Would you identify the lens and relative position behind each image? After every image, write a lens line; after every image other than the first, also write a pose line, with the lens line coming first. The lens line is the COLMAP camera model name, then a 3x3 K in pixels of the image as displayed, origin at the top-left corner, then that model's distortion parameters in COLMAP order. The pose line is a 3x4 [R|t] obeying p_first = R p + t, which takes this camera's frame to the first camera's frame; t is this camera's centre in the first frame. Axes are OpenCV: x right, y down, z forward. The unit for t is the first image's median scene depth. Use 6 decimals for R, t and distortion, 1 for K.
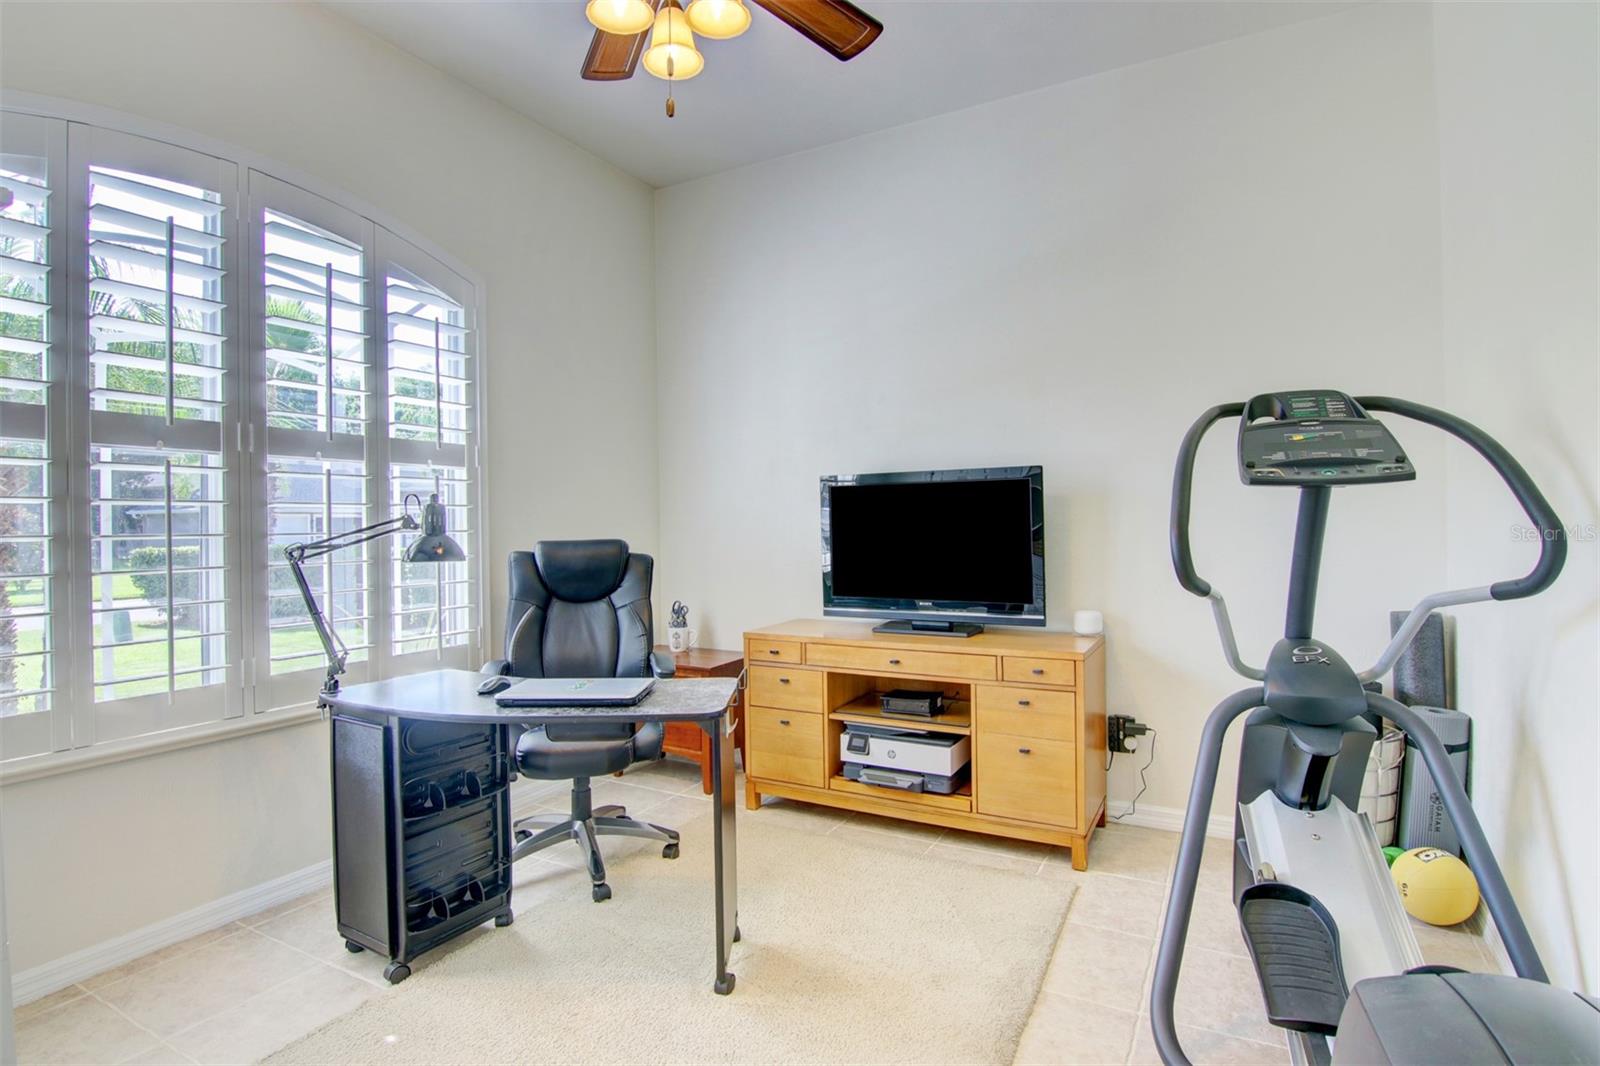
lens RADIAL K [[813.5, 0, 791.1], [0, 813.5, 526.2], [0, 0, 1]] dist [-0.005724, -0.010200]
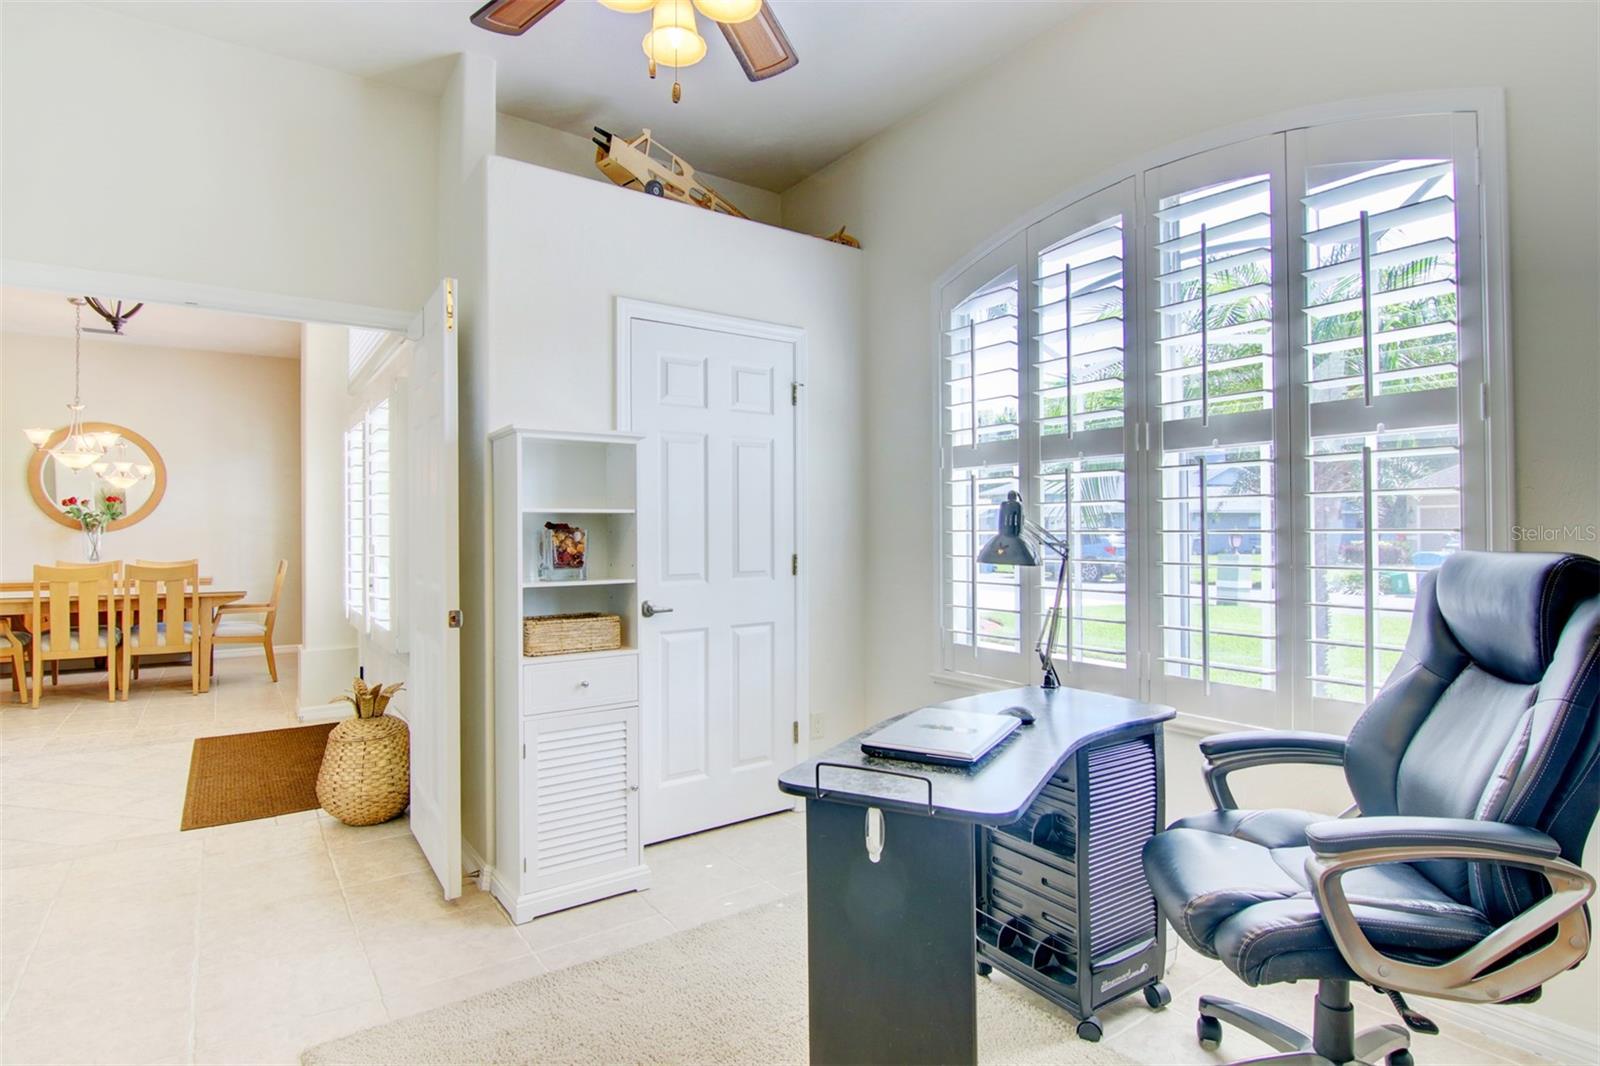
lens RADIAL K [[813.5, 0, 791.1], [0, 813.5, 526.2], [0, 0, 1]] dist [-0.005724, -0.010200]
pose [[-0.446918, 0.022046, -0.894303, 0.413099], [0.025006, 0.999614, 0.012145, -0.016148], [0.894225, -0.016935, -0.447297, 0.938405]]
